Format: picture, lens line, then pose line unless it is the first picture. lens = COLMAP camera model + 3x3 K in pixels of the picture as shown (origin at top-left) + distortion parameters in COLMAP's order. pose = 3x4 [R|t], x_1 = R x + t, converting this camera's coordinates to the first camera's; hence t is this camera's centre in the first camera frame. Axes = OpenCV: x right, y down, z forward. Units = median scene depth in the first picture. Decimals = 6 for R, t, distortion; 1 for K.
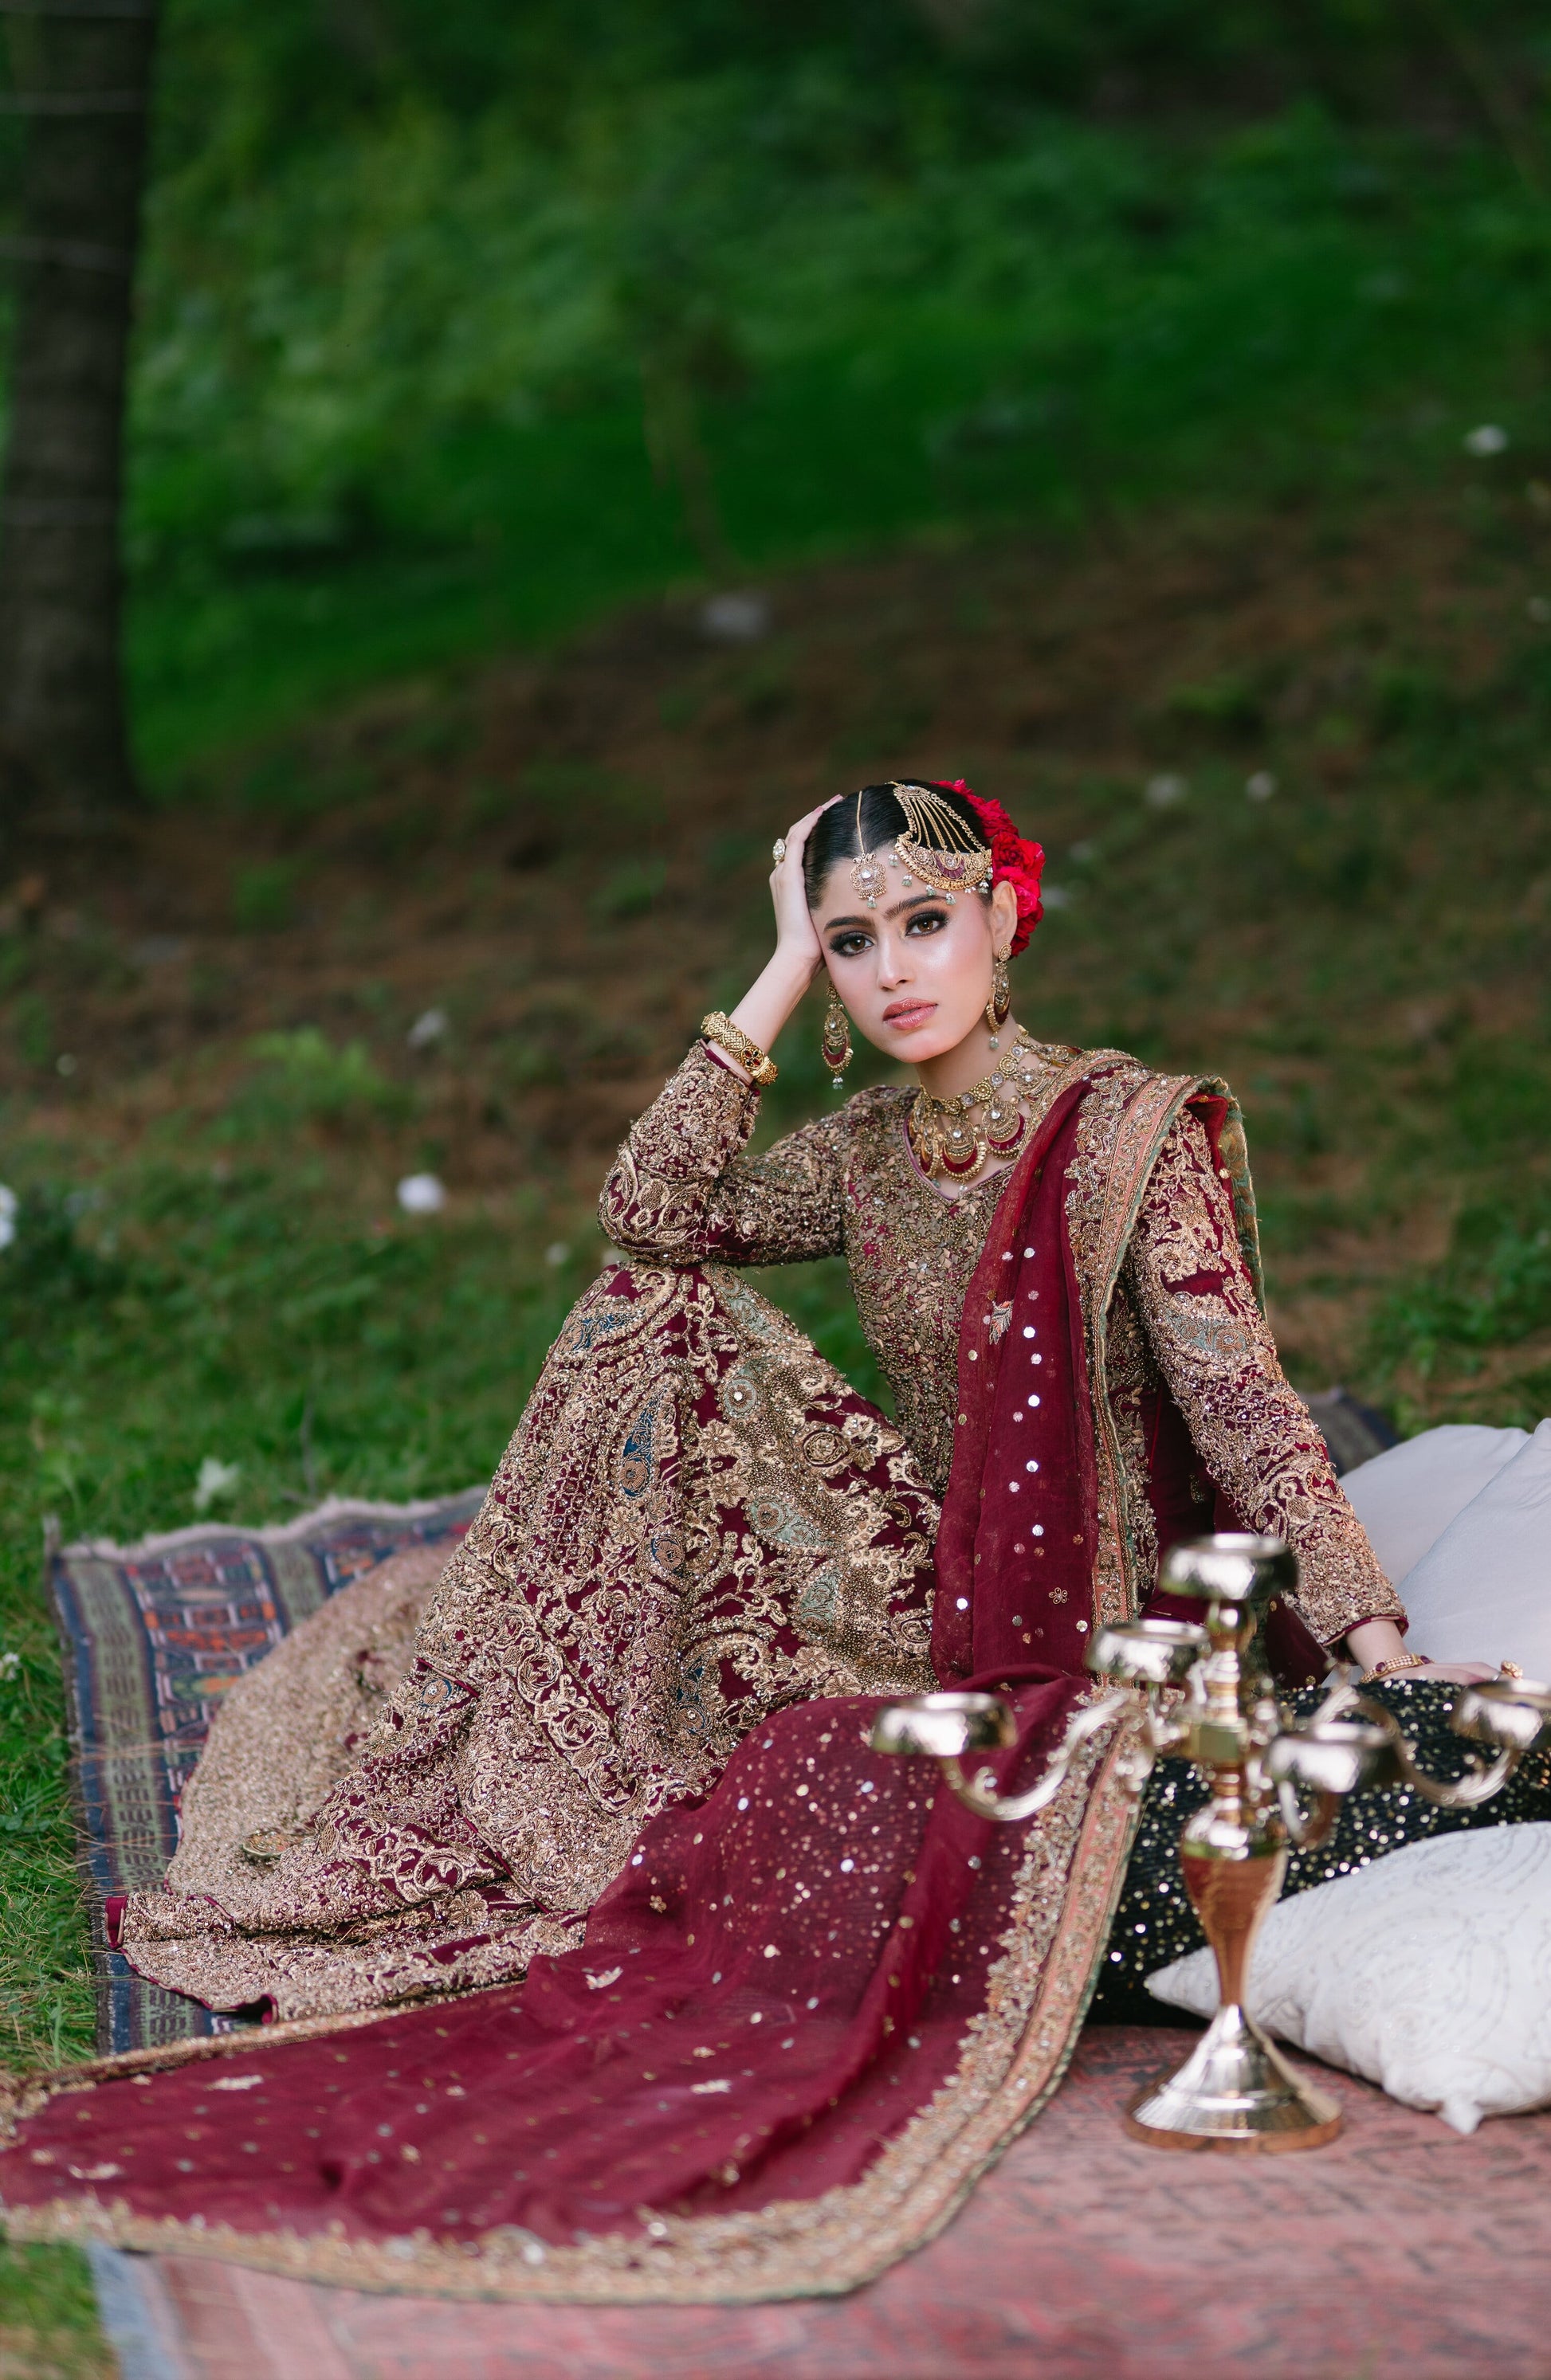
lens RADIAL K [[5589.6, 0, 775.5], [0, 5589.6, 1190.0], [0, 0, 1]] dist [-0.035995, 0.078548]
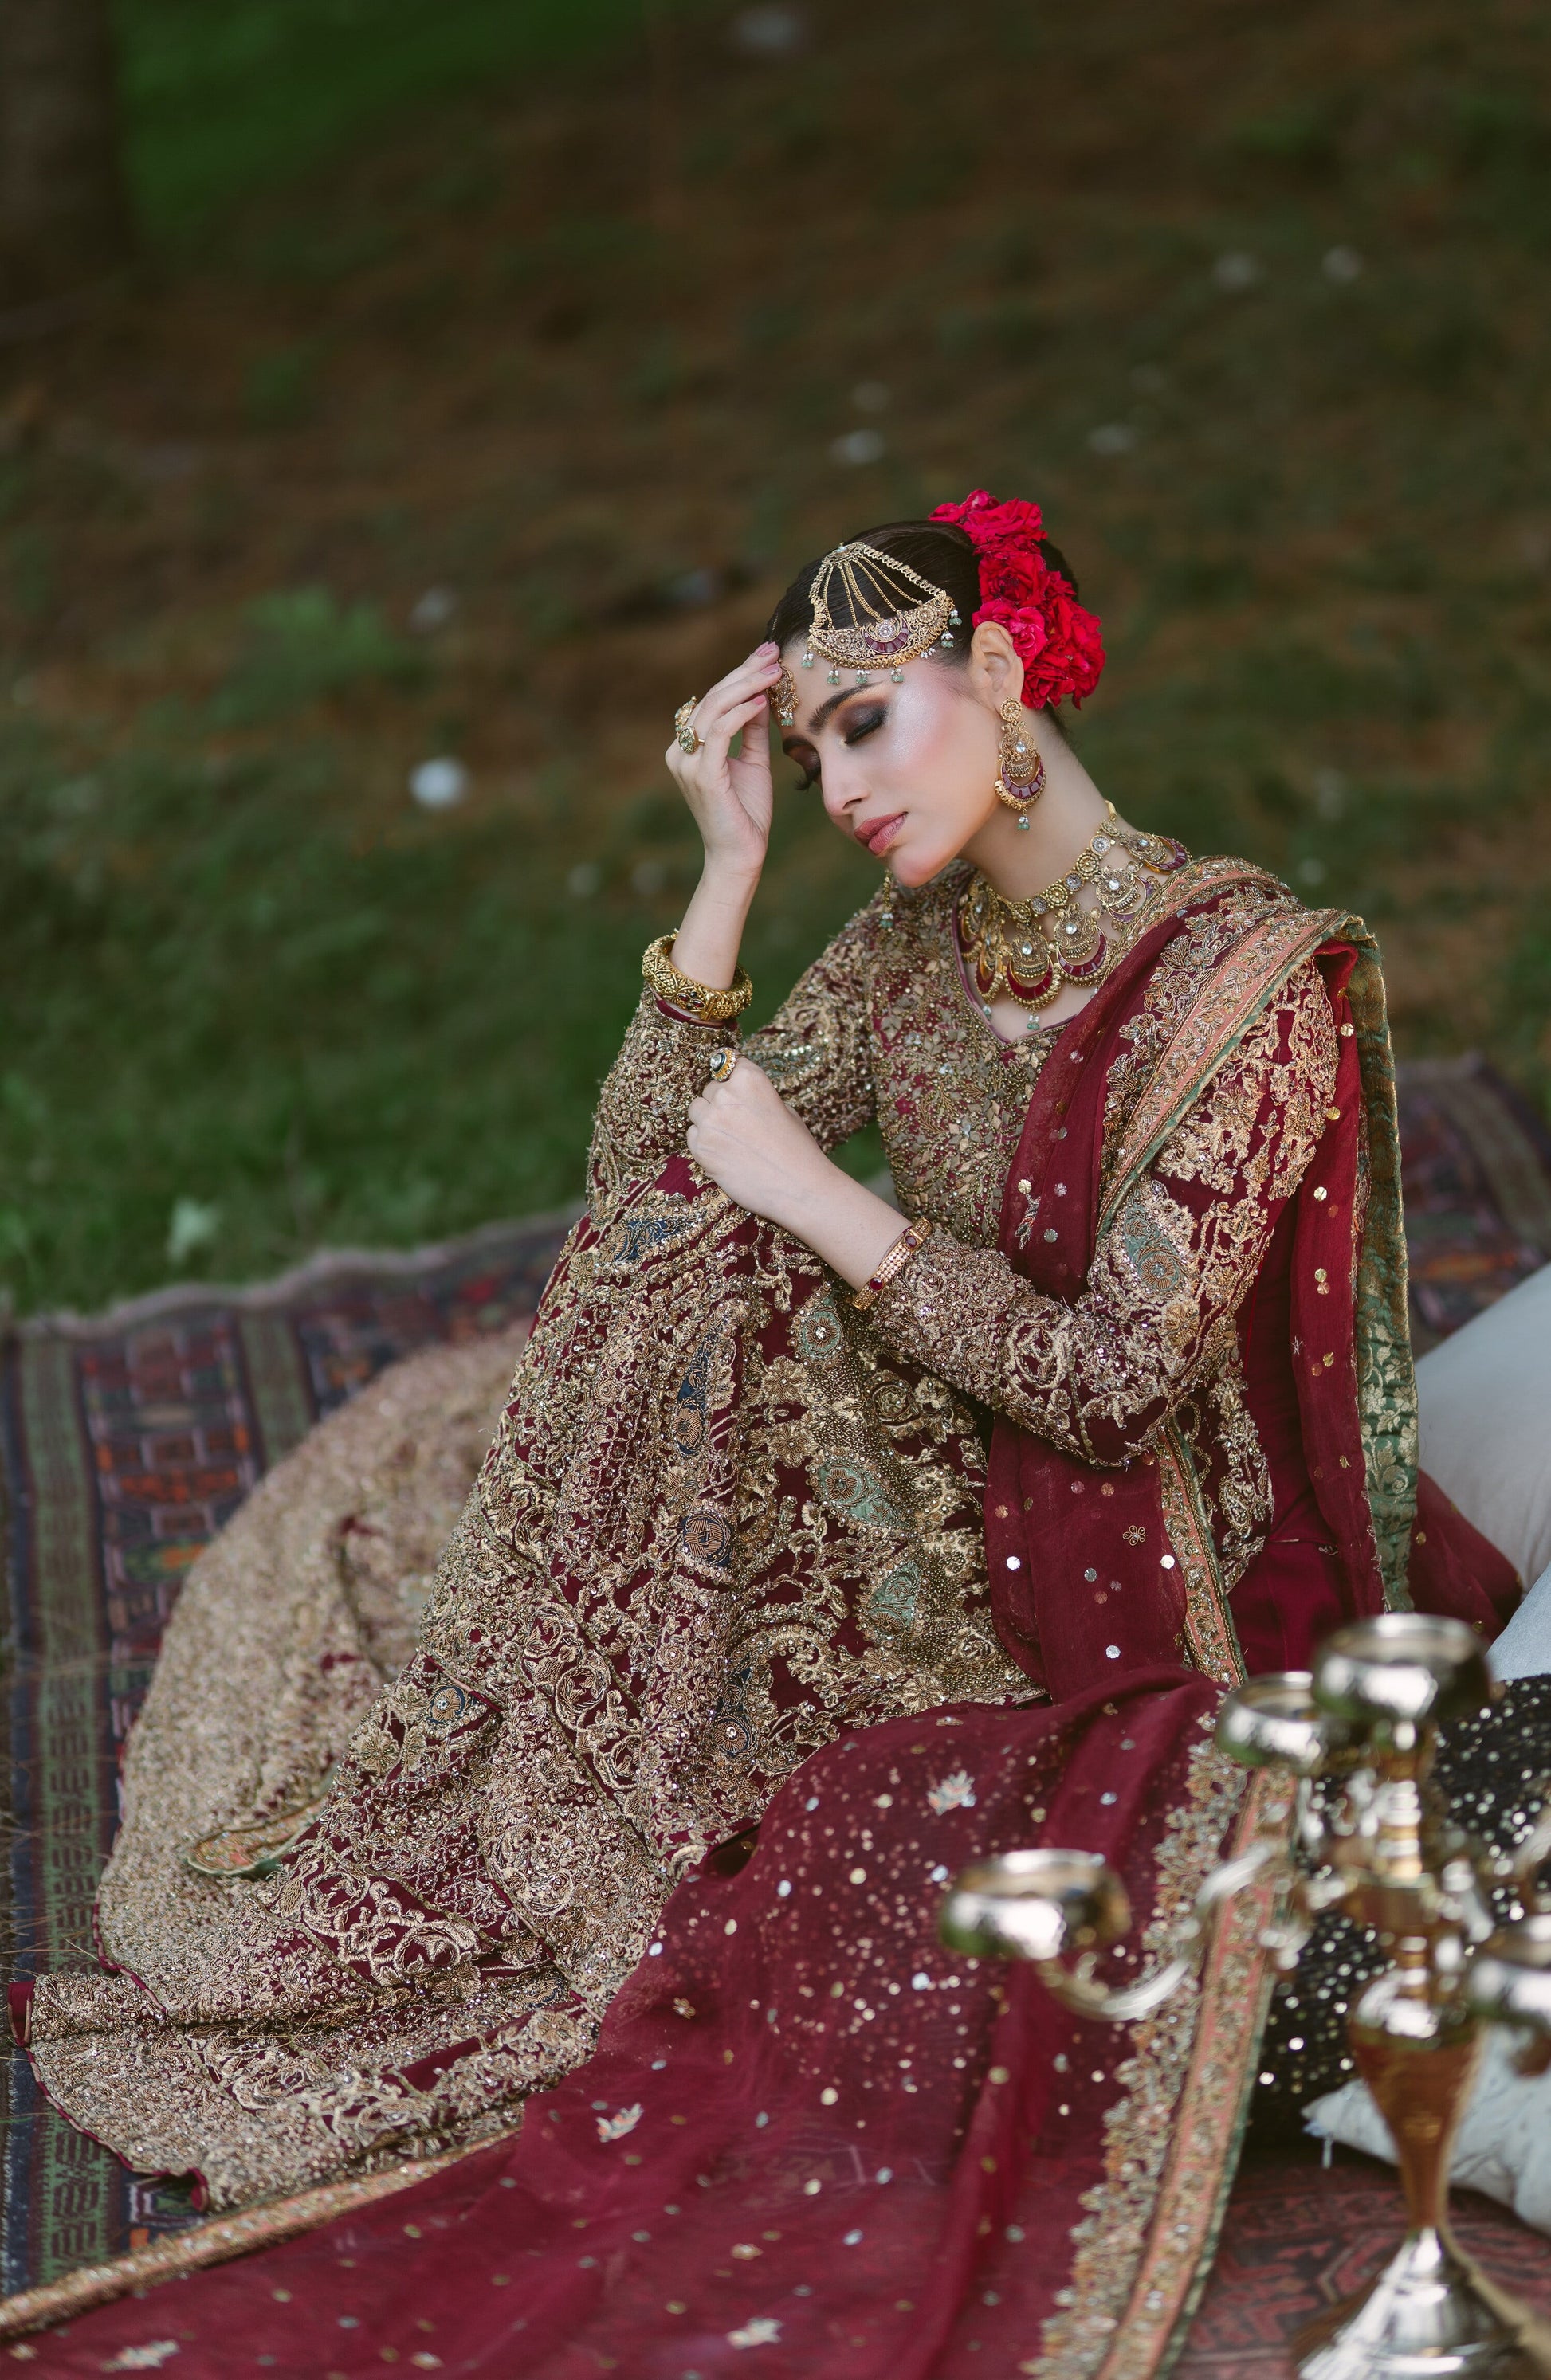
lens RADIAL K [[5589.6, 0, 775.5], [0, 5589.6, 1190.0], [0, 0, 1]] dist [-0.035995, 0.078548]
pose [[0.998515, -0.051026, -0.019072, 0.012987], [0.052806, 0.992649, 0.108899, -0.073710], [0.013375, -0.109744, 0.993870, 0.226170]]
